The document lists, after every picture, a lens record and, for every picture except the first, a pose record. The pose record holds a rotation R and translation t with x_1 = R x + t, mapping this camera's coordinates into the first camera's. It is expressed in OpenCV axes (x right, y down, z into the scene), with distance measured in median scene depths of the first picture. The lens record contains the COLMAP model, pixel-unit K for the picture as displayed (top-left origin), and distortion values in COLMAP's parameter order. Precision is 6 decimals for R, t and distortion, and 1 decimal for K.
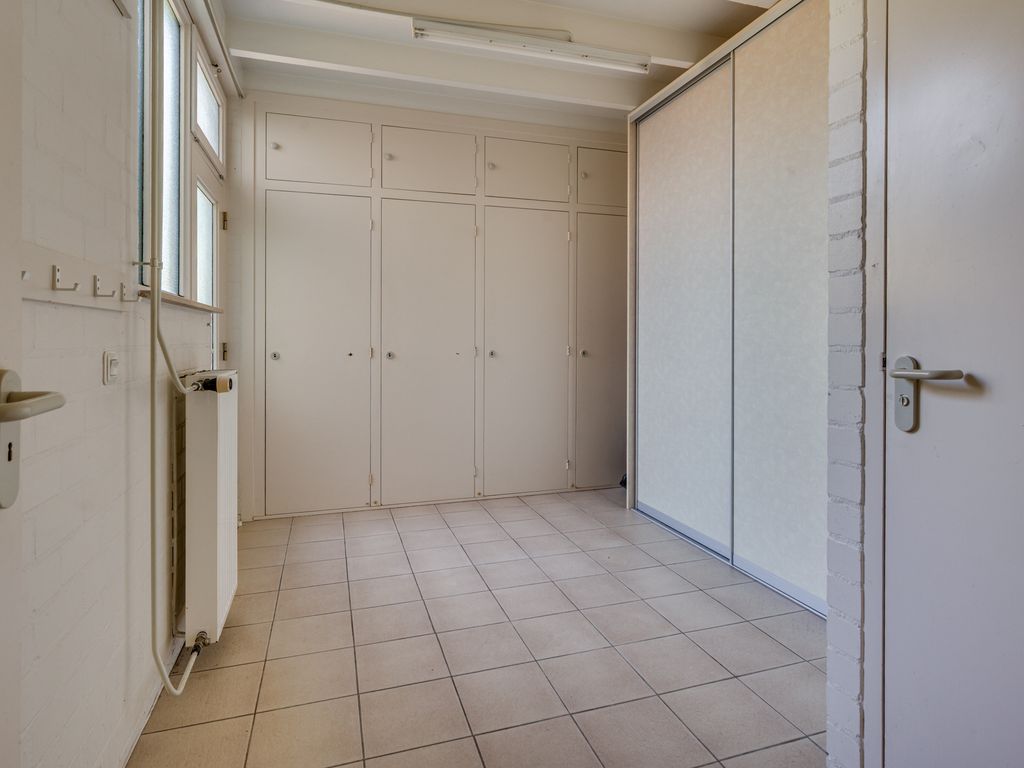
lens RADIAL K [[575.5, 0, 512.9], [0, 575.5, 351.4], [0, 0, 1]] dist [-0.001259, -0.000340]
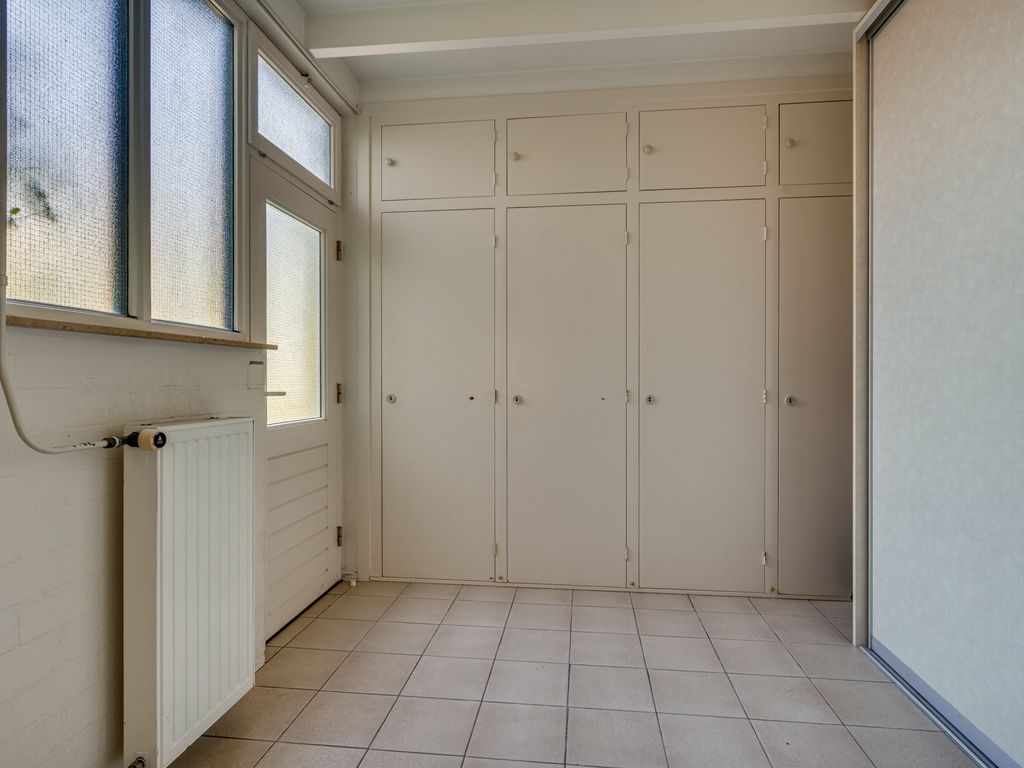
lens RADIAL K [[576.7, 0, 512.0], [0, 576.7, 384.0], [0, 0, 1]] dist [0.000874, 0.000101]
pose [[0.908126, 0.004530, -0.418673, 0.123328], [-0.009869, 0.999895, -0.010587, -0.006818], [0.418581, 0.013746, 0.908075, 0.257937]]
